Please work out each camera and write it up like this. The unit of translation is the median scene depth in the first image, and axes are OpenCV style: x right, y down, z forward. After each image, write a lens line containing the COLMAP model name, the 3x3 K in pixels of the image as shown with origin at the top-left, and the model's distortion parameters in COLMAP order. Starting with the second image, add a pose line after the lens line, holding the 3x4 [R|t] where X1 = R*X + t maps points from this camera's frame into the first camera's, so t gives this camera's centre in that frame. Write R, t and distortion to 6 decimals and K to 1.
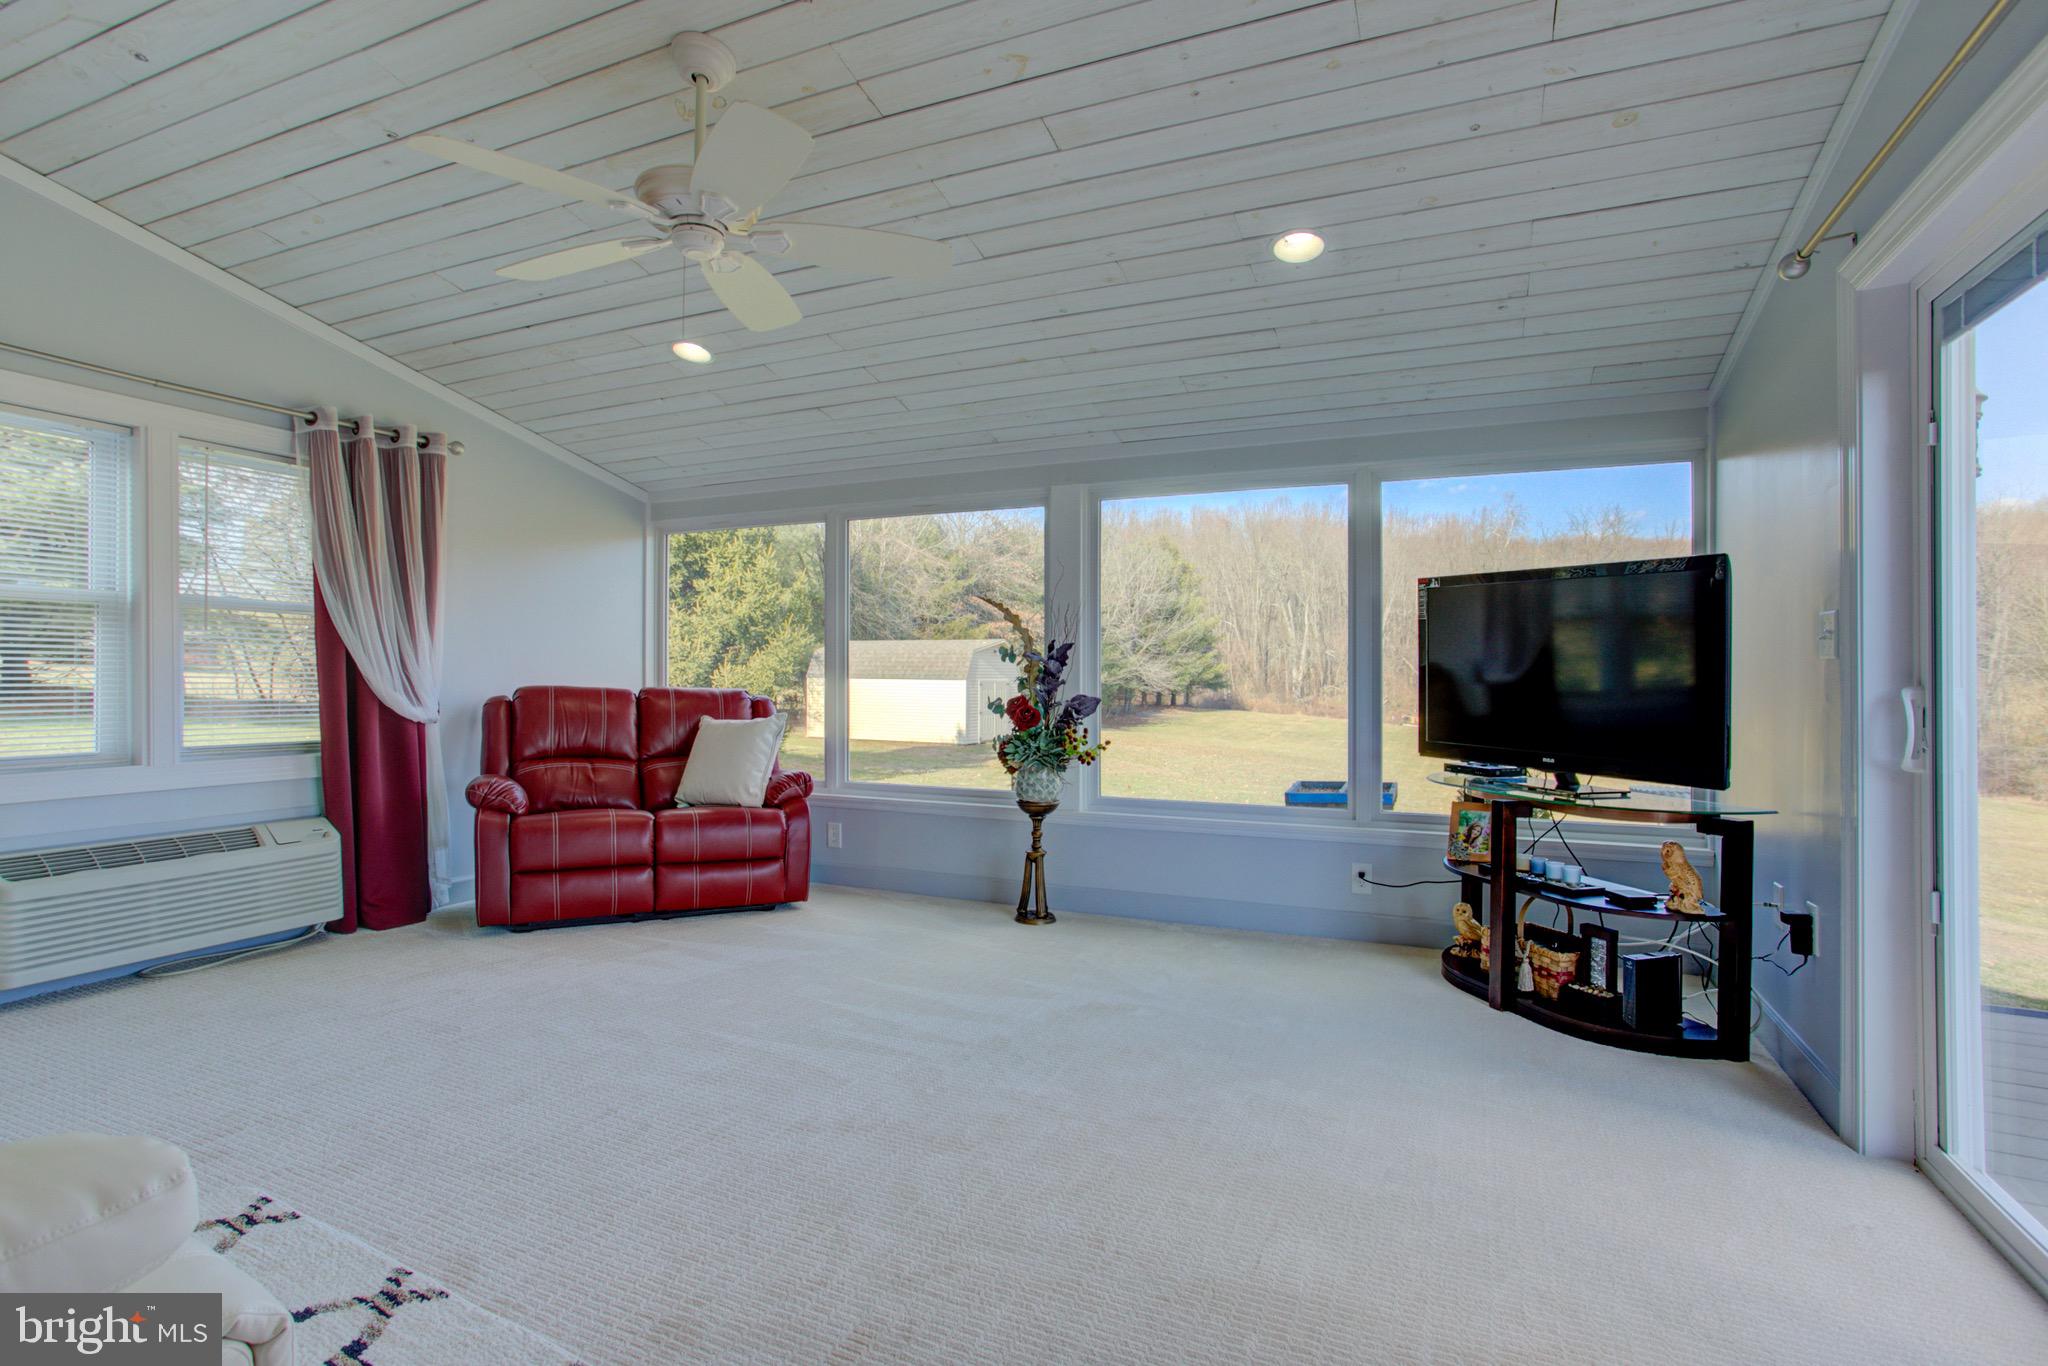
lens RADIAL K [[1005.9, 0, 1023.0], [0, 1005.9, 674.6], [0, 0, 1]] dist [-0.003014, 0.002560]
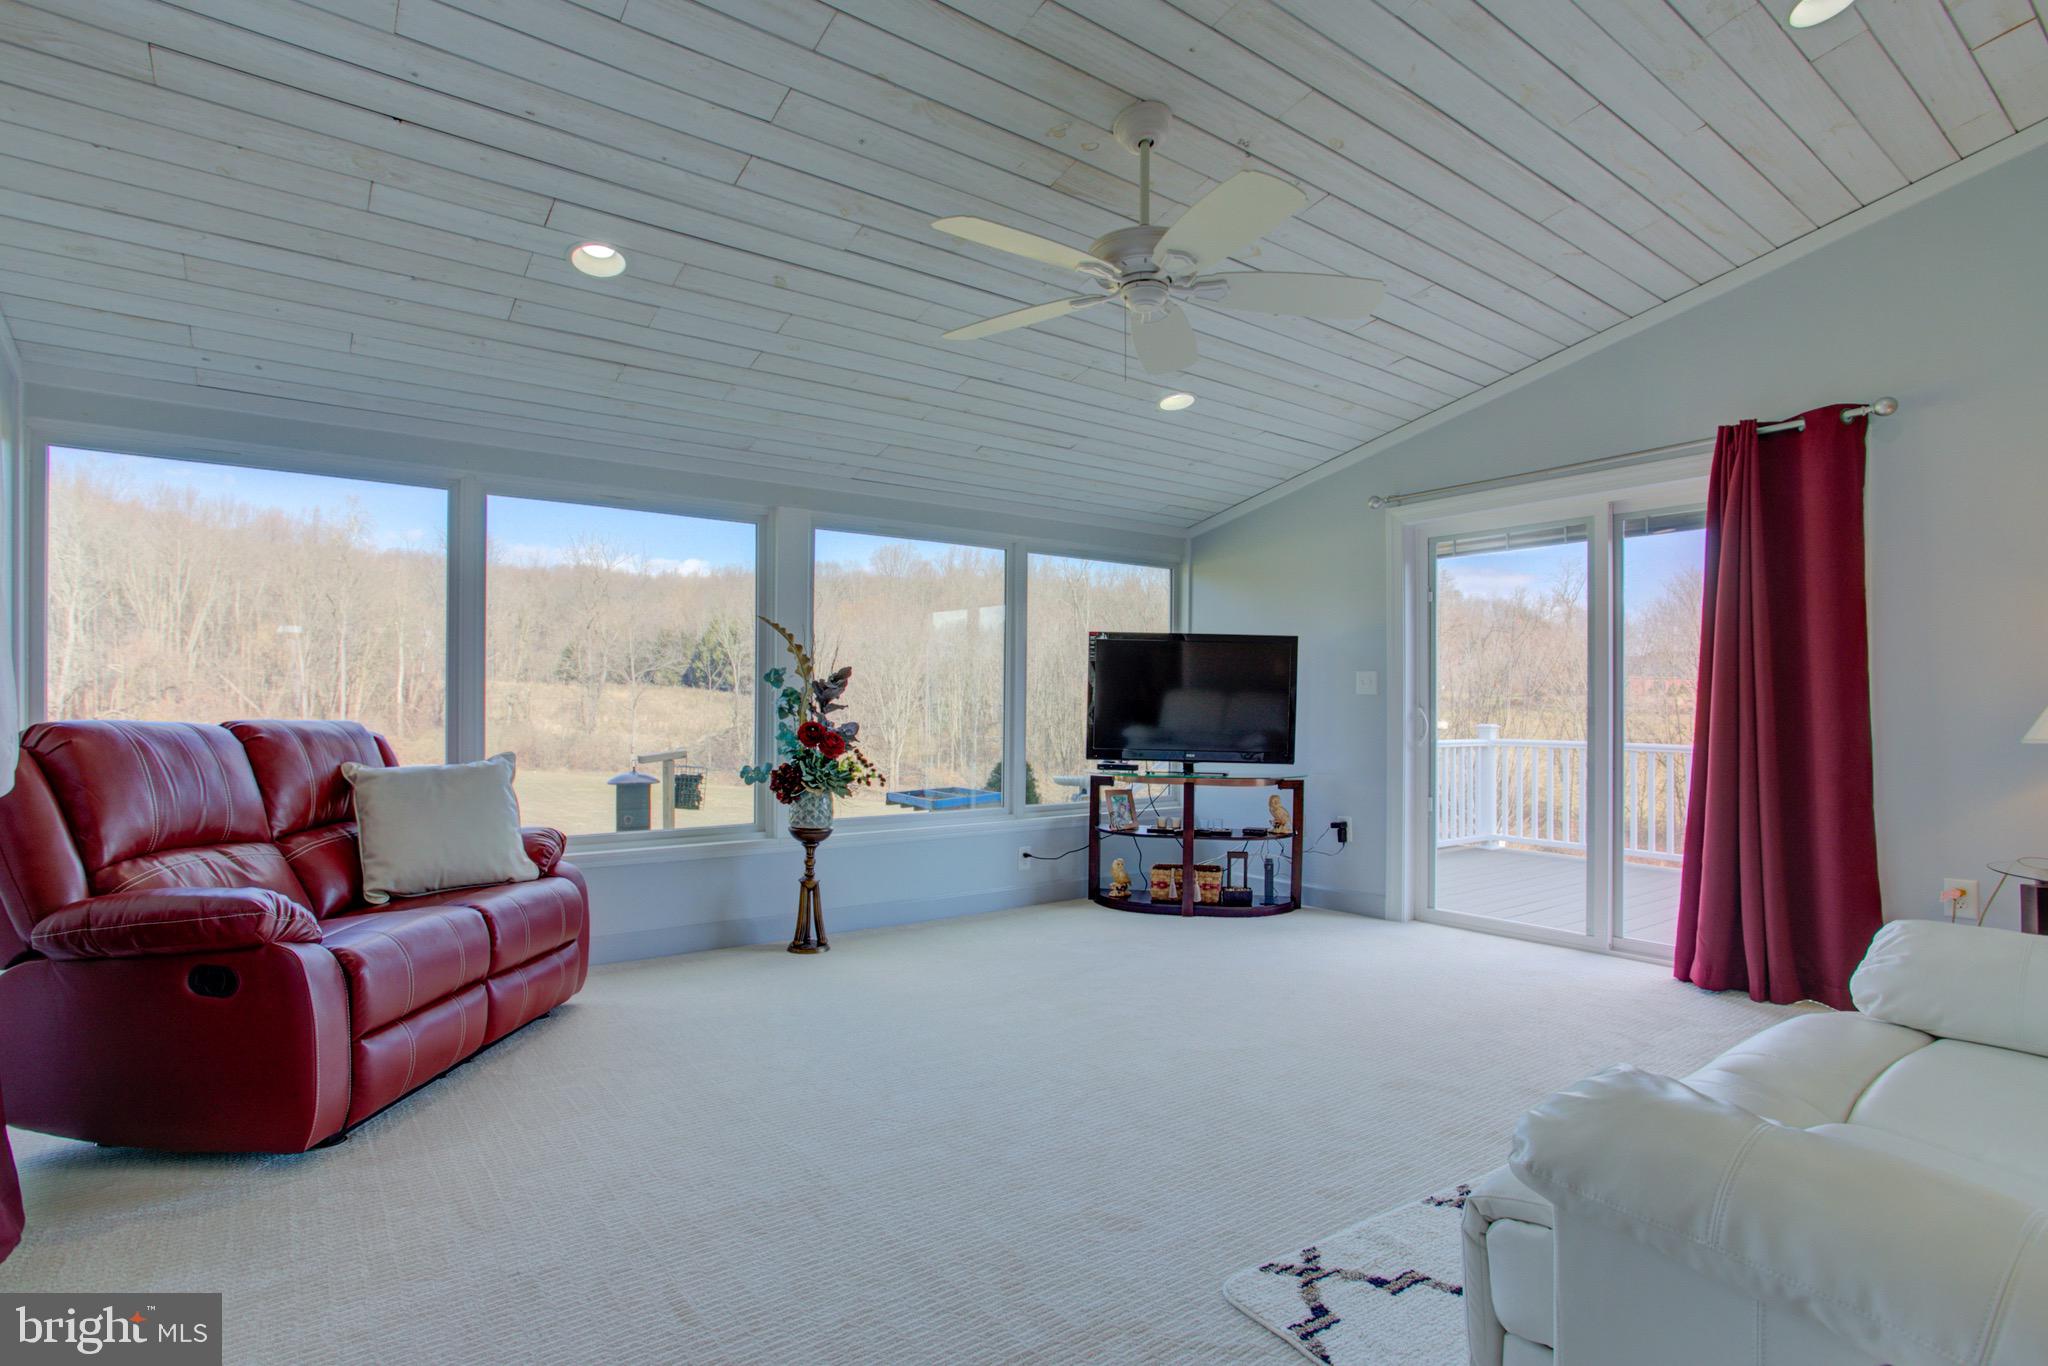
lens RADIAL K [[1005.9, 0, 1033.7], [0, 1005.9, 687.0], [0, 0, 1]] dist [-0.003014, 0.002560]
pose [[0.489973, 0.013358, 0.871635, -0.737238], [-0.003155, 0.999903, -0.013550, 0.000416], [-0.871732, 0.003889, 0.489968, 0.327815]]
